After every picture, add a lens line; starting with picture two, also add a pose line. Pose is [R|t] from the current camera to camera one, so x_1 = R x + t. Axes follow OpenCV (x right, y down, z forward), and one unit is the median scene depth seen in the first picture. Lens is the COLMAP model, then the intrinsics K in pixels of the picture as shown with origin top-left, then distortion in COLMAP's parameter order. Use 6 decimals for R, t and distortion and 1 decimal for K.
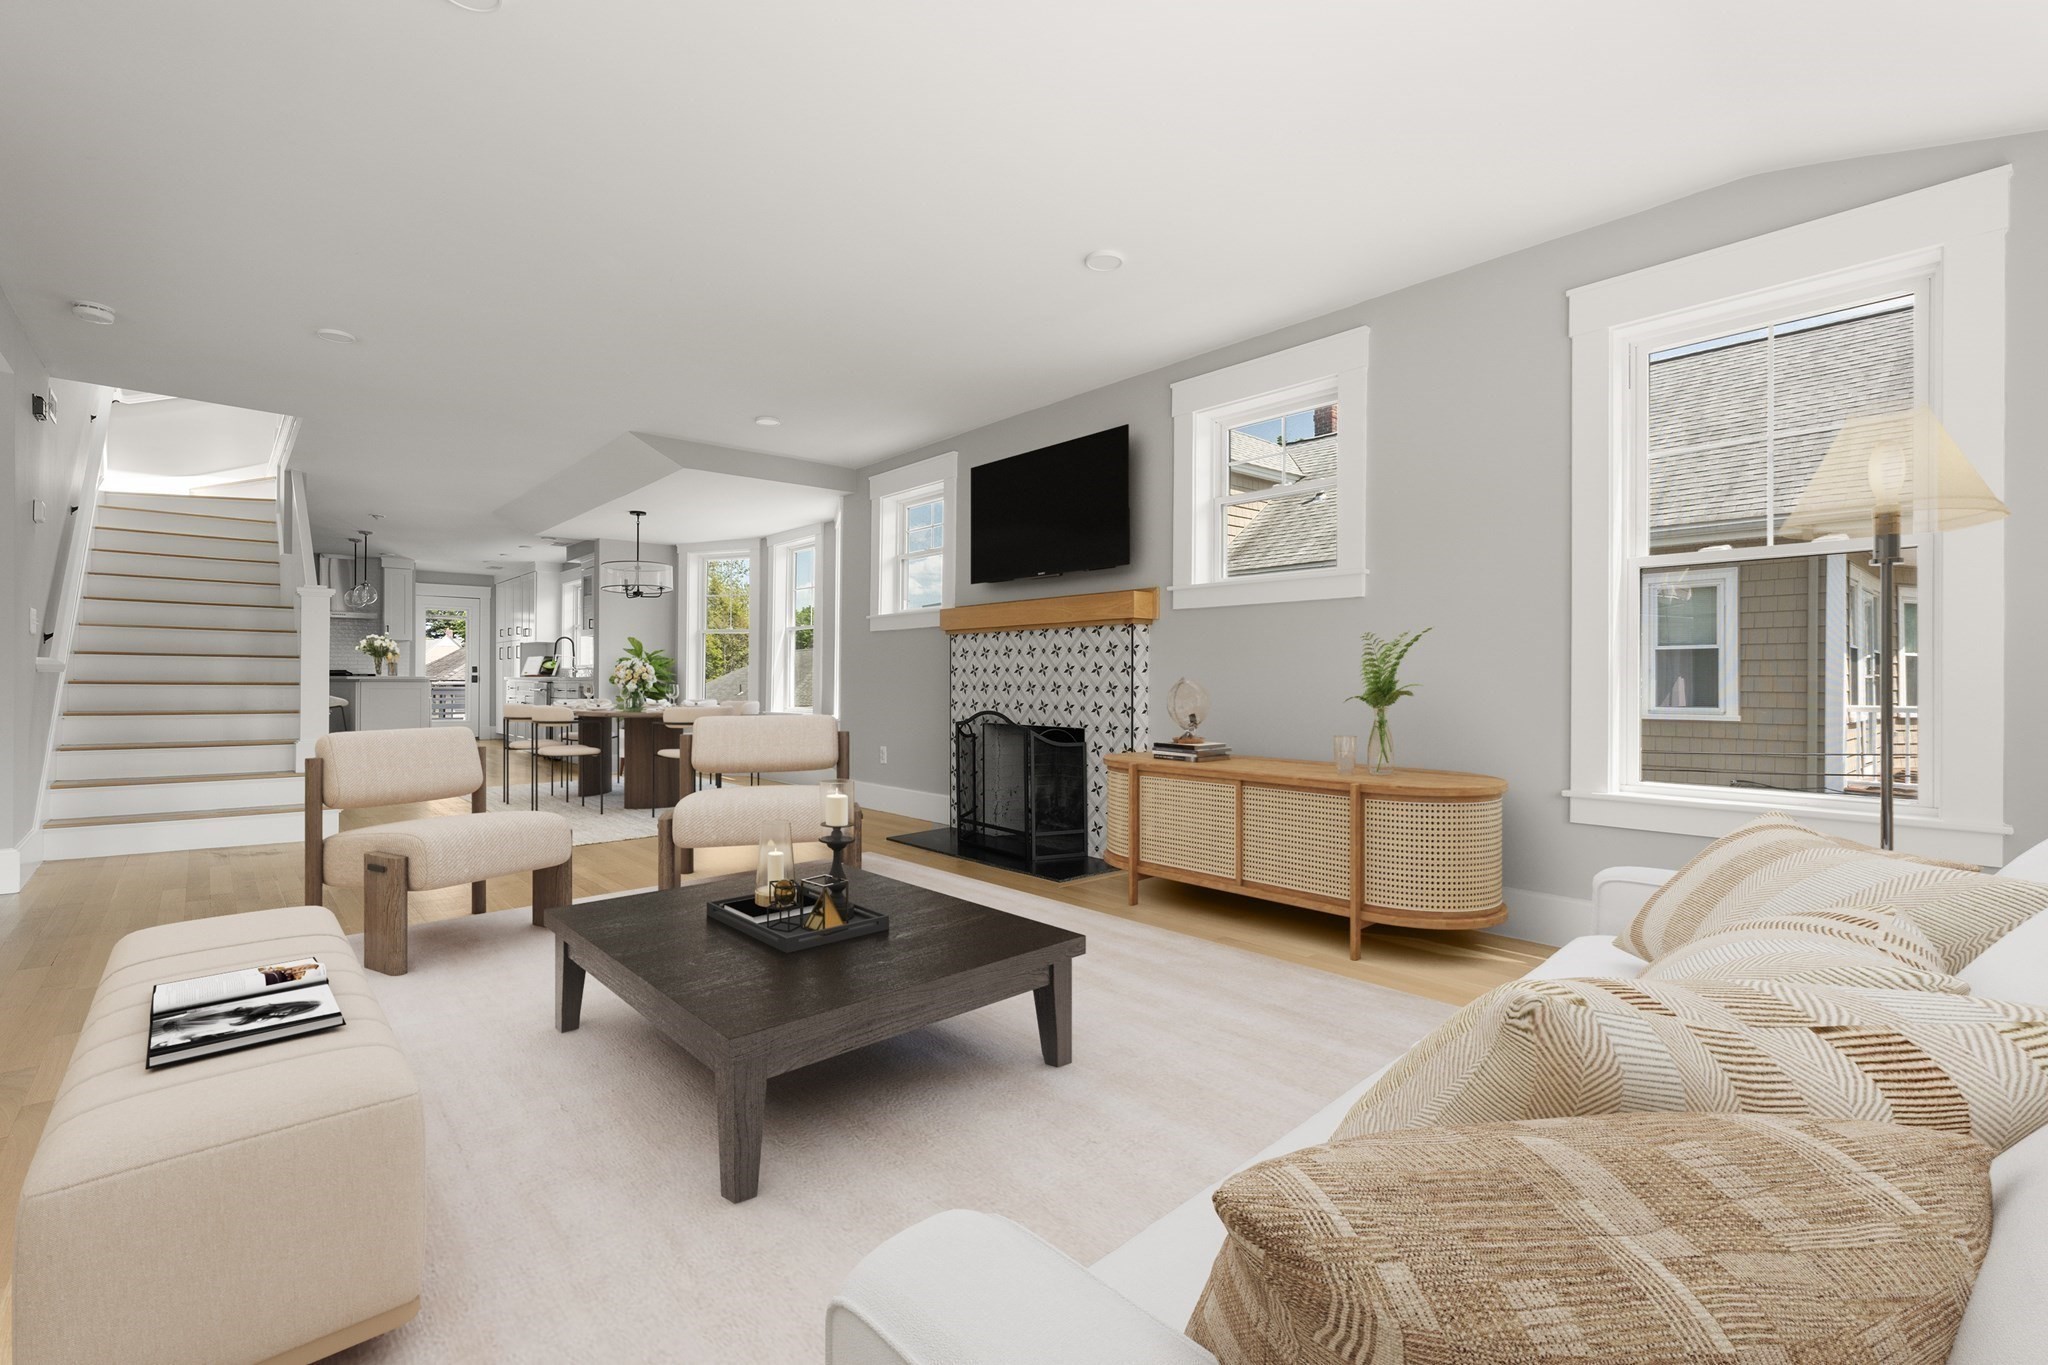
lens RADIAL K [[938.4, 0, 1015.5], [0, 938.4, 685.9], [0, 0, 1]] dist [-0.004696, 0.001610]
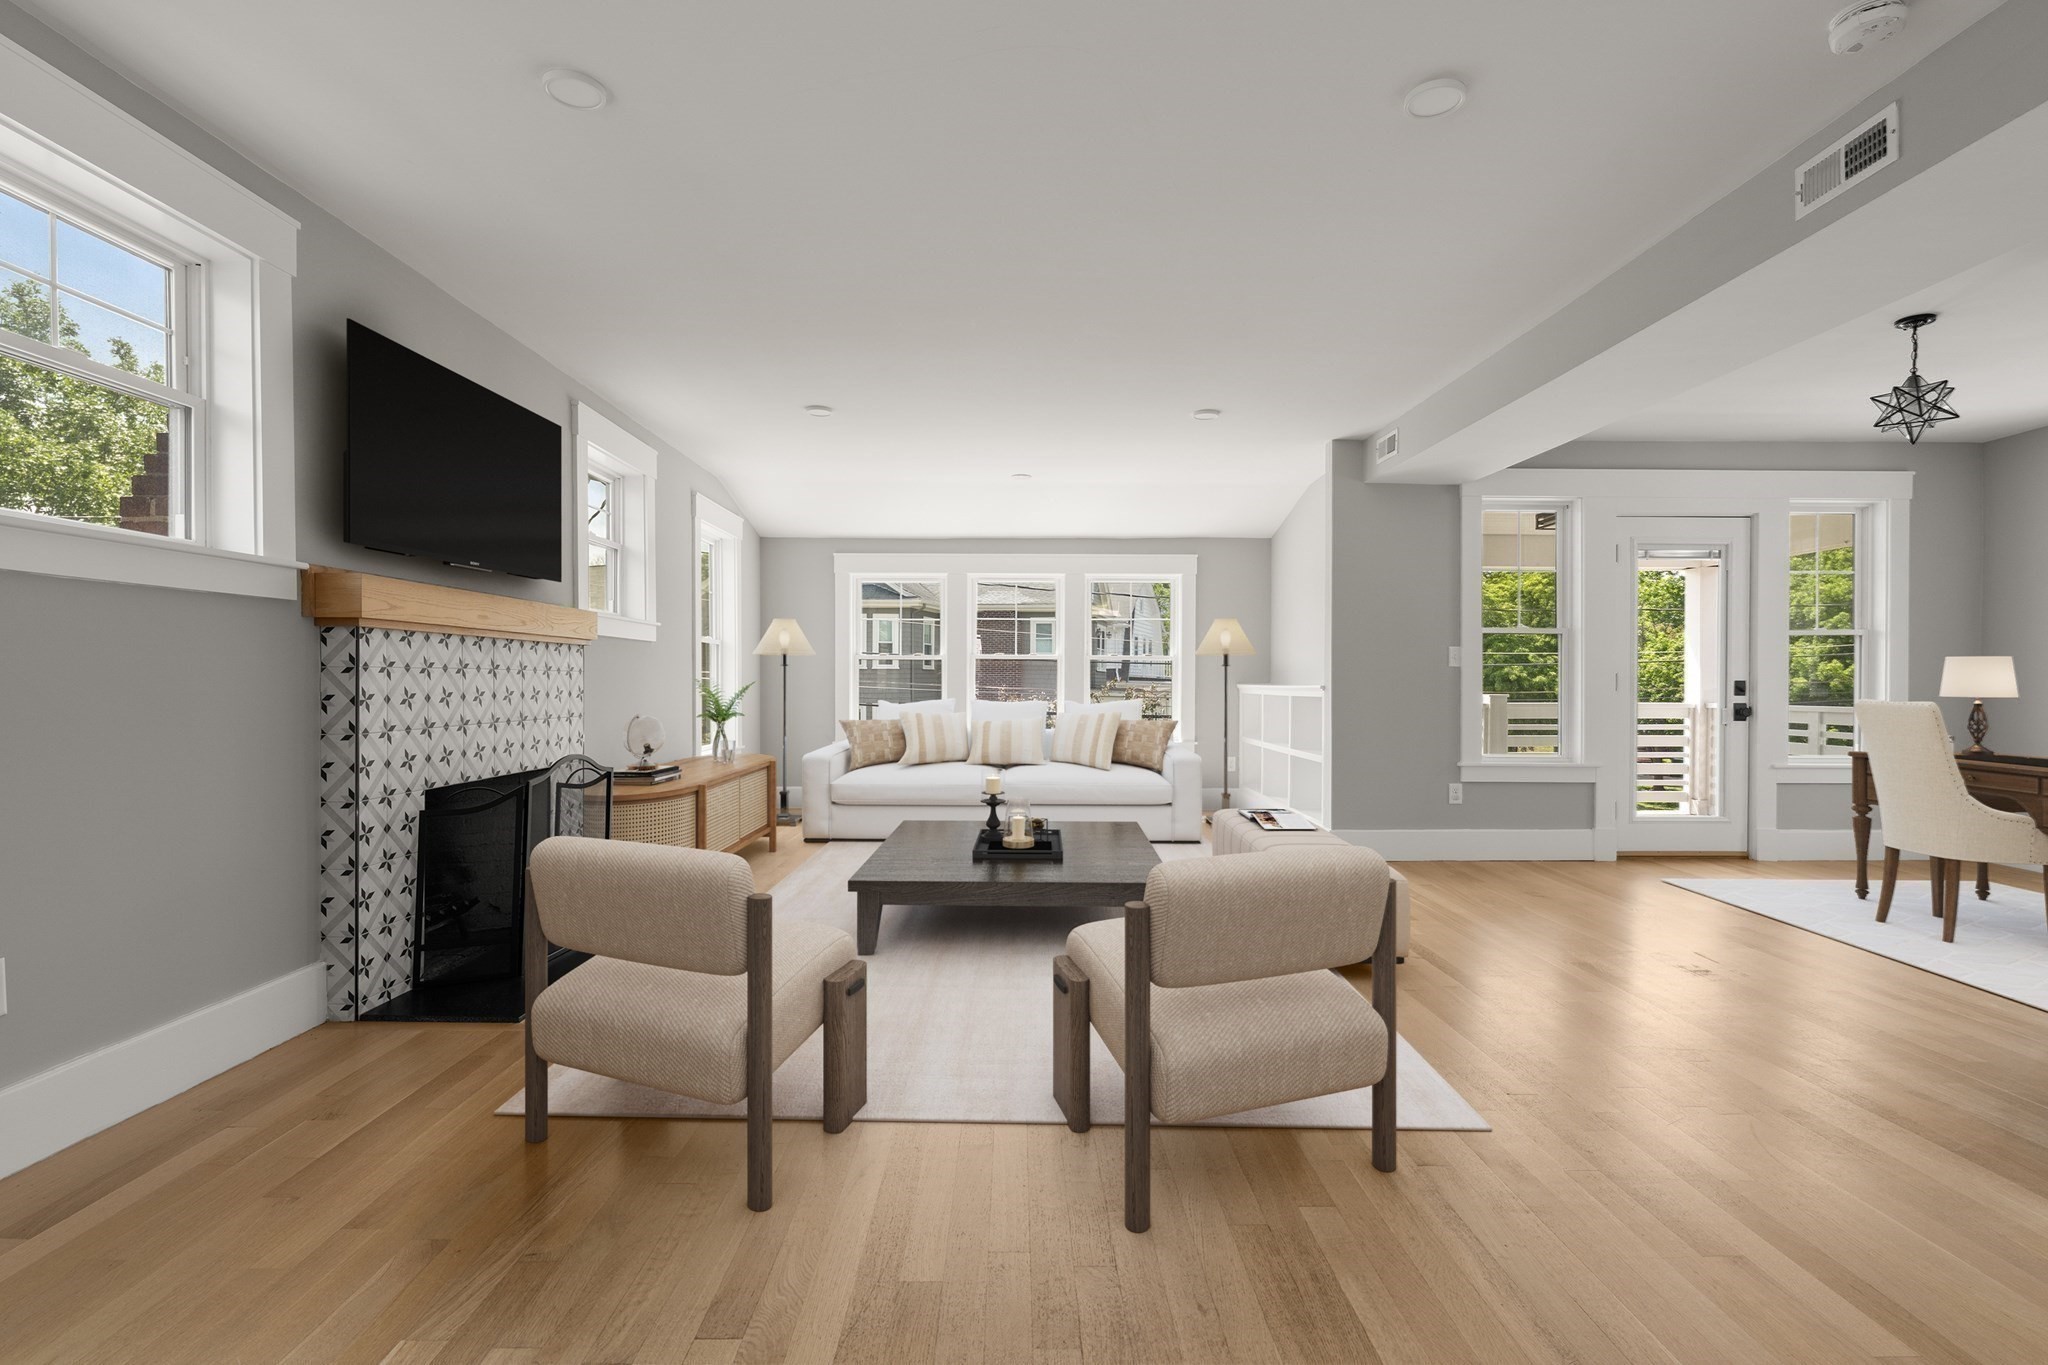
lens RADIAL K [[960.7, 0, 1030.5], [0, 960.7, 688.4], [0, 0, 1]] dist [-0.005356, 0.000600]
pose [[-0.767293, -0.011569, 0.641193, -0.704862], [-0.004163, 0.999906, 0.013059, -0.032472], [-0.641284, 0.007351, -0.767269, 1.232660]]
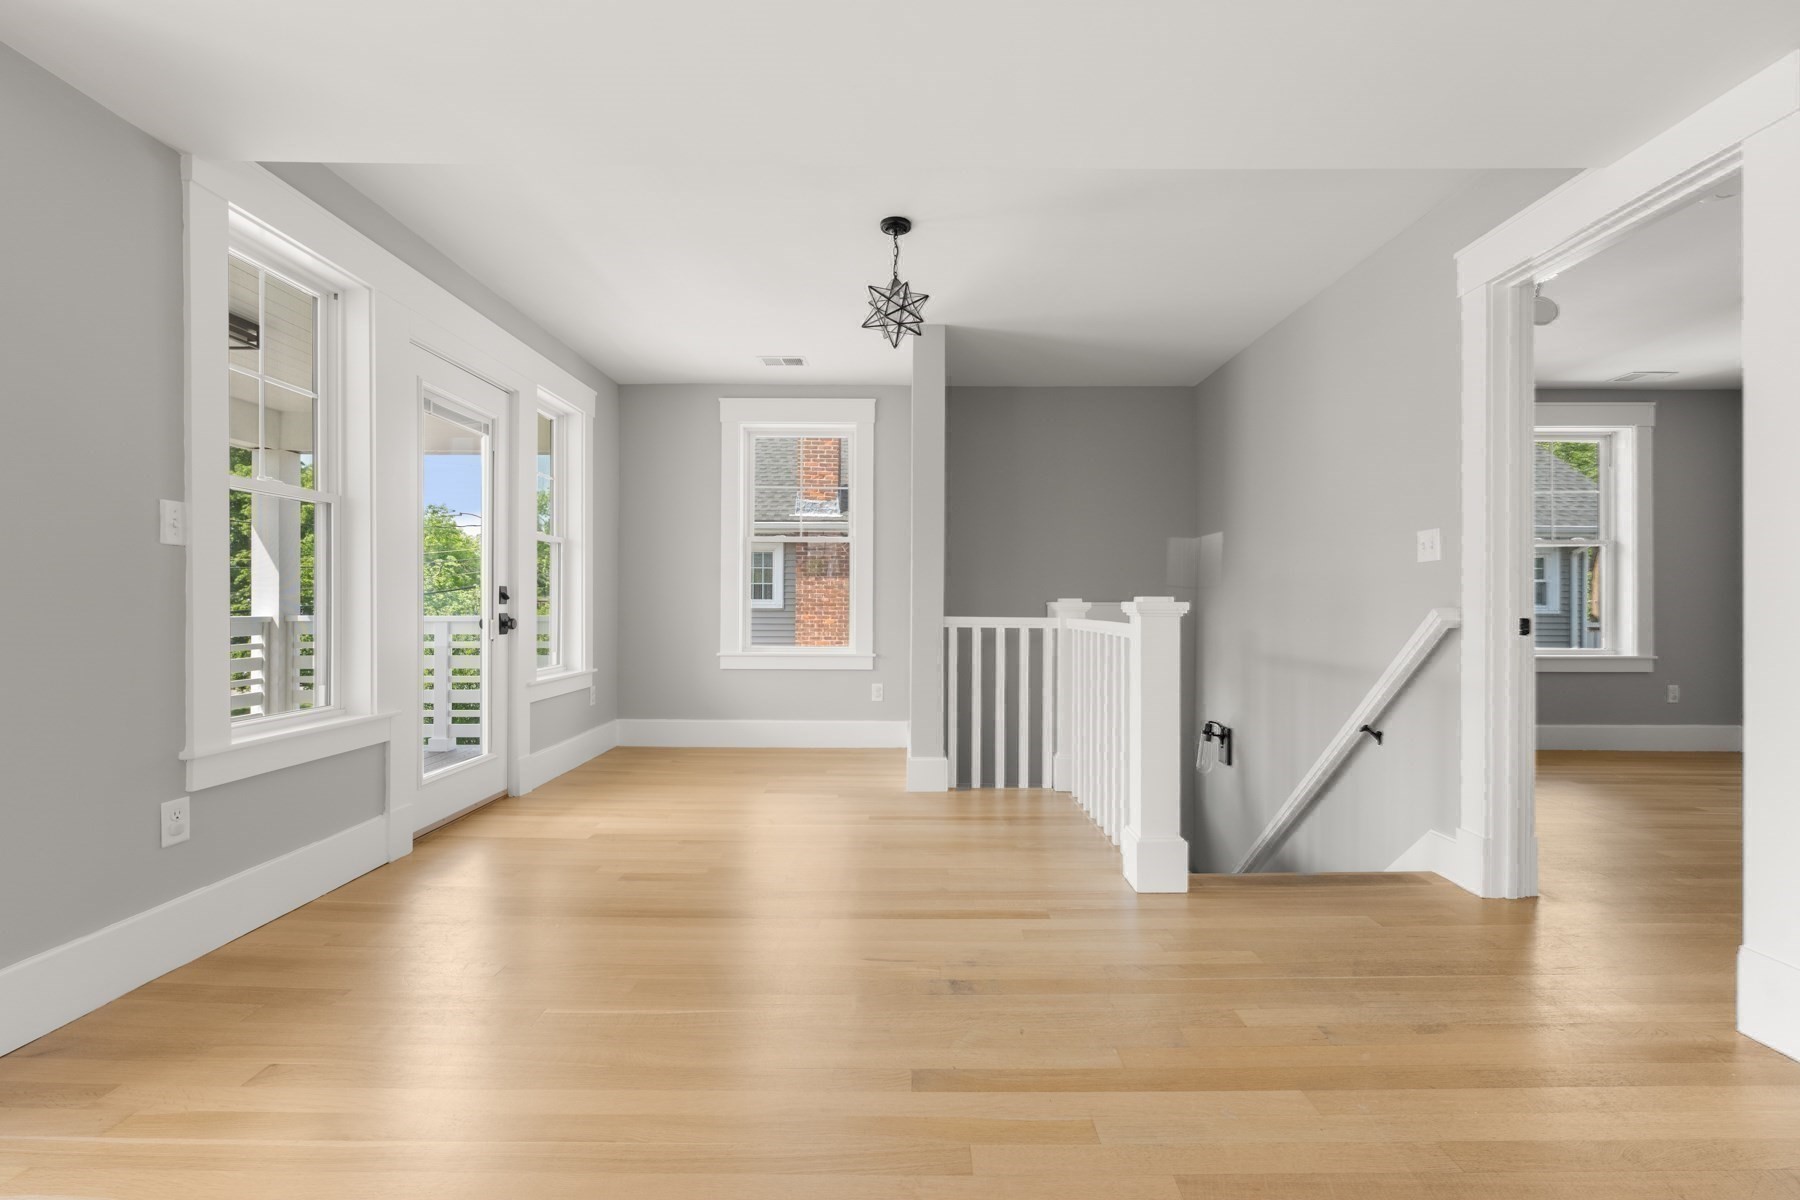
lens RADIAL K [[748.2, 0, 892.7], [0, 748.2, 598.9], [0, 0, 1]] dist [-0.001719, -0.001948]
pose [[-0.654148, -0.011010, -0.756286, -0.342583], [-0.009859, 0.999933, -0.006030, -0.018393], [0.756302, 0.003512, -0.654213, 0.645926]]
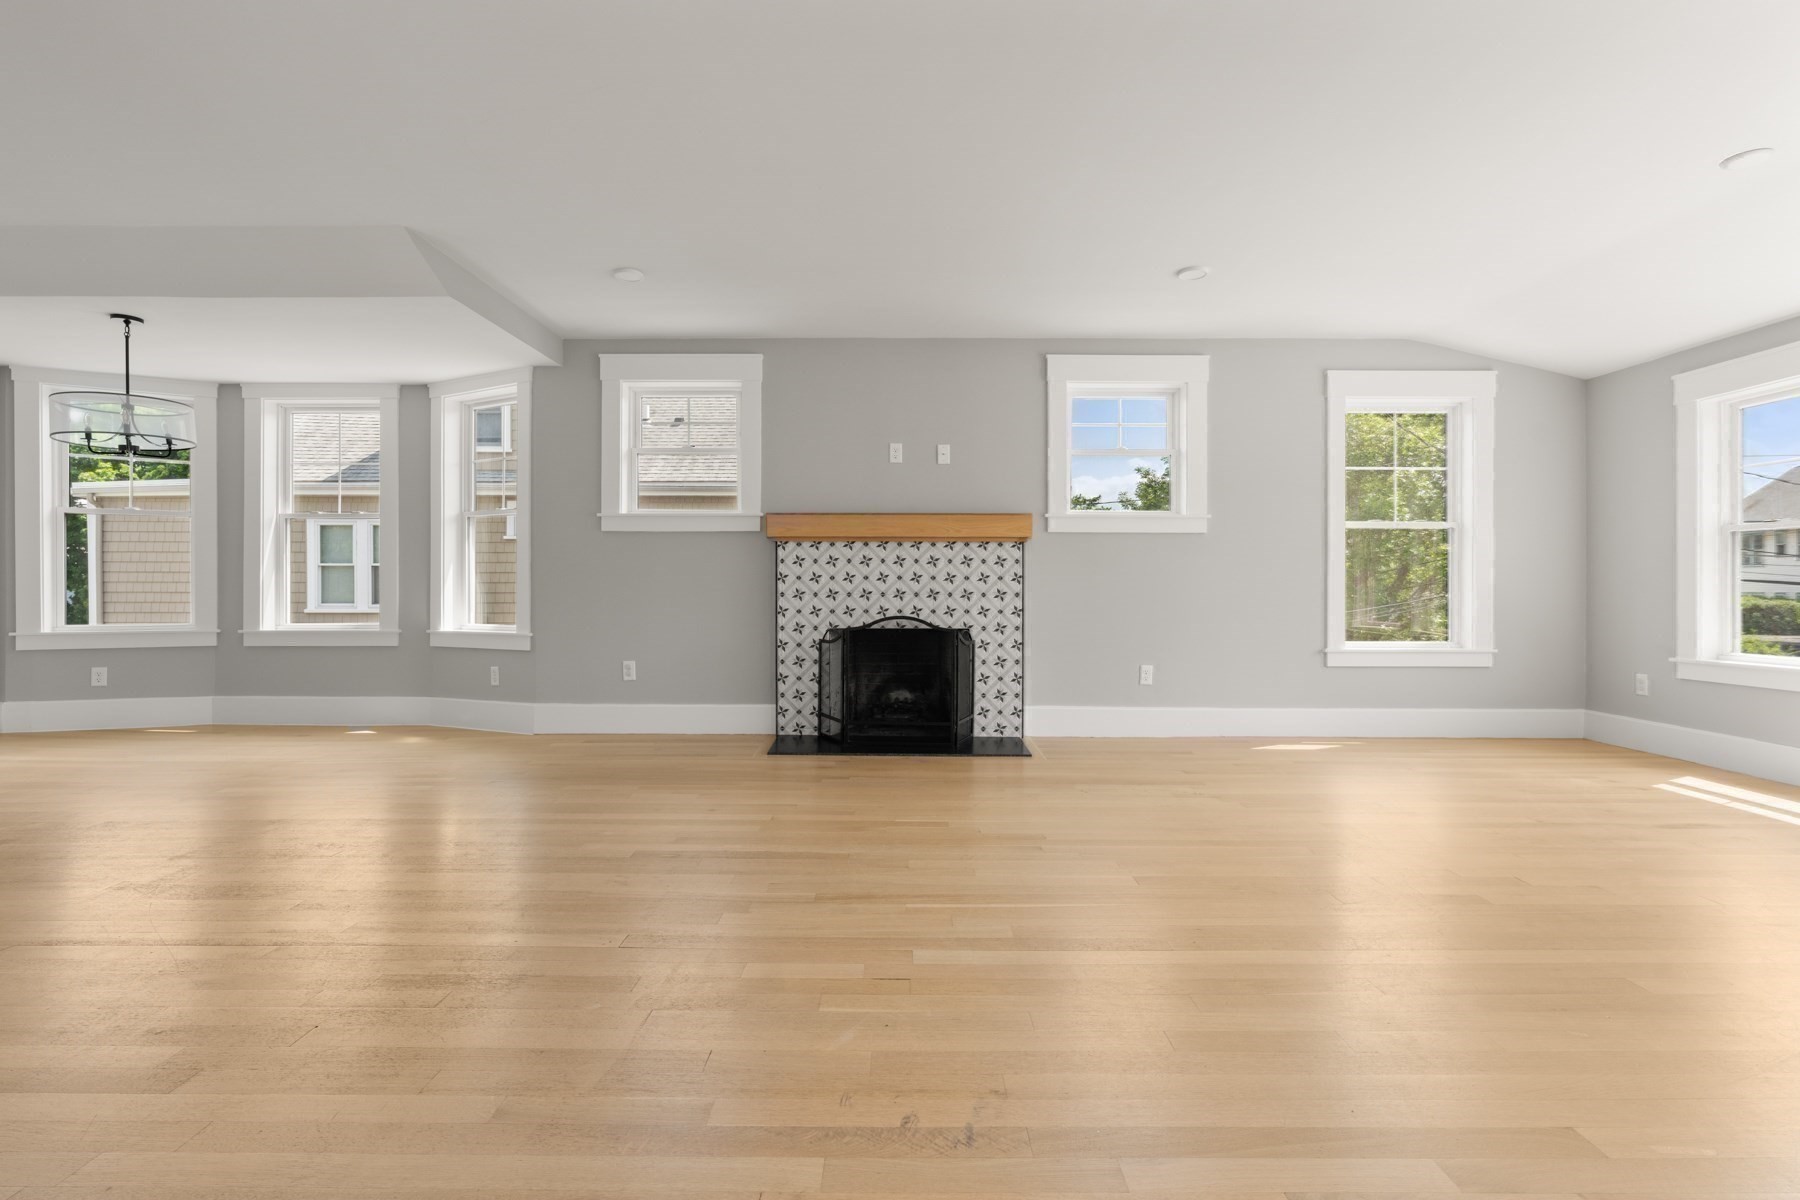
lens RADIAL K [[824.7, 0, 909.9], [0, 824.7, 594.7], [0, 0, 1]] dist [-0.004696, 0.001610]
pose [[0.650687, -0.008287, 0.759301, -0.680395], [0.003524, 0.999963, 0.007894, -0.004860], [-0.759338, -0.002461, 0.650692, 0.345556]]
